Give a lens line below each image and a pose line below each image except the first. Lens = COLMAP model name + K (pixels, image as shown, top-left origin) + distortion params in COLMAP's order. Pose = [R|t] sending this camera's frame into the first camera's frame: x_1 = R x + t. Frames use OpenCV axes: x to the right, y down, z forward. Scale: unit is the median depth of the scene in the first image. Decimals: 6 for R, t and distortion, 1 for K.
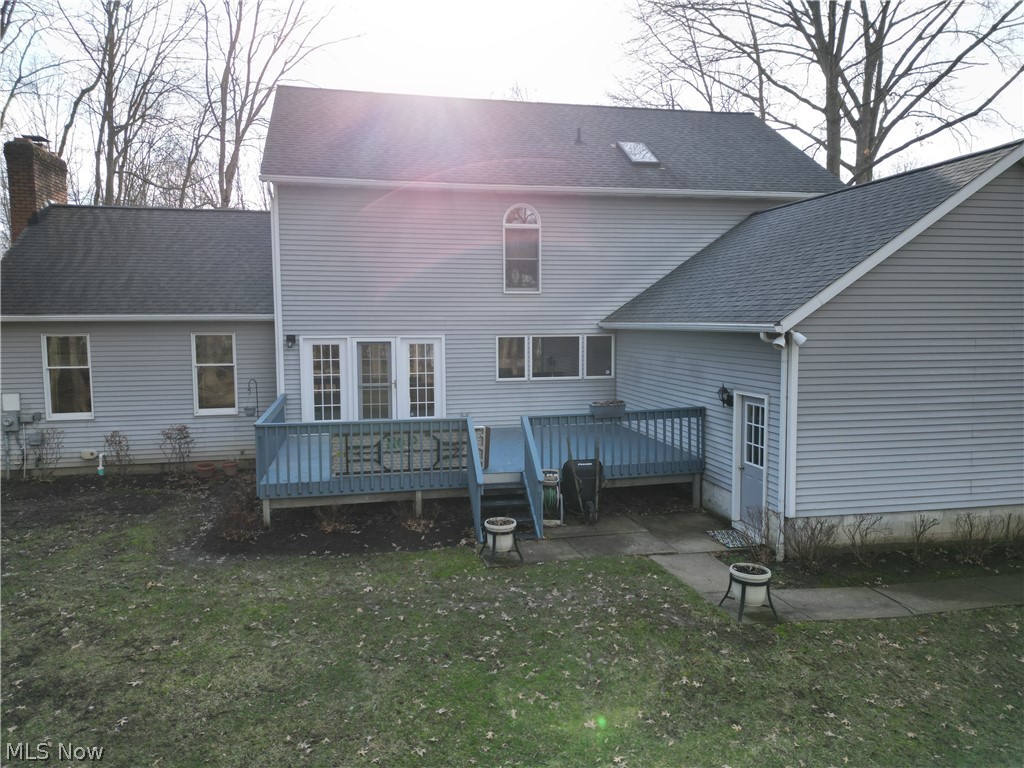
lens RADIAL K [[711.9, 0, 505.2], [0, 711.9, 380.0], [0, 0, 1]] dist [0.068434, -0.057967]
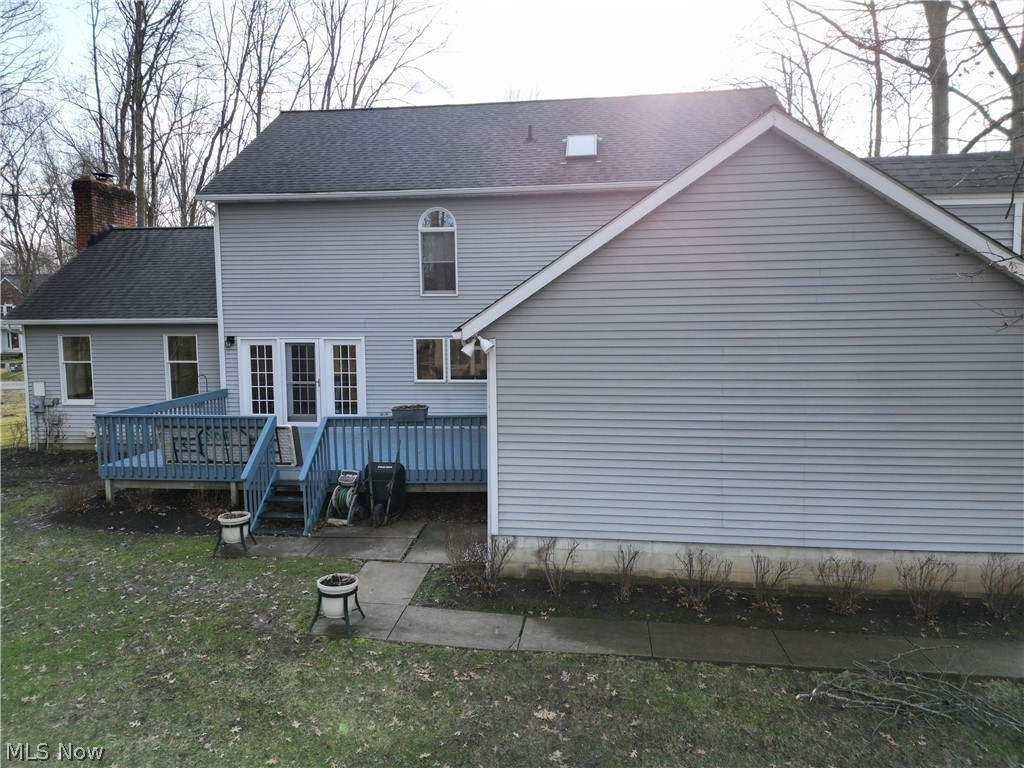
lens RADIAL K [[711.9, 0, 505.2], [0, 711.9, 380.0], [0, 0, 1]] dist [0.068434, -0.057967]
pose [[0.945038, 0.024907, -0.326009, 0.481256], [-0.024533, 0.999685, 0.005259, -0.011276], [0.326038, 0.003028, 0.945352, 0.082231]]
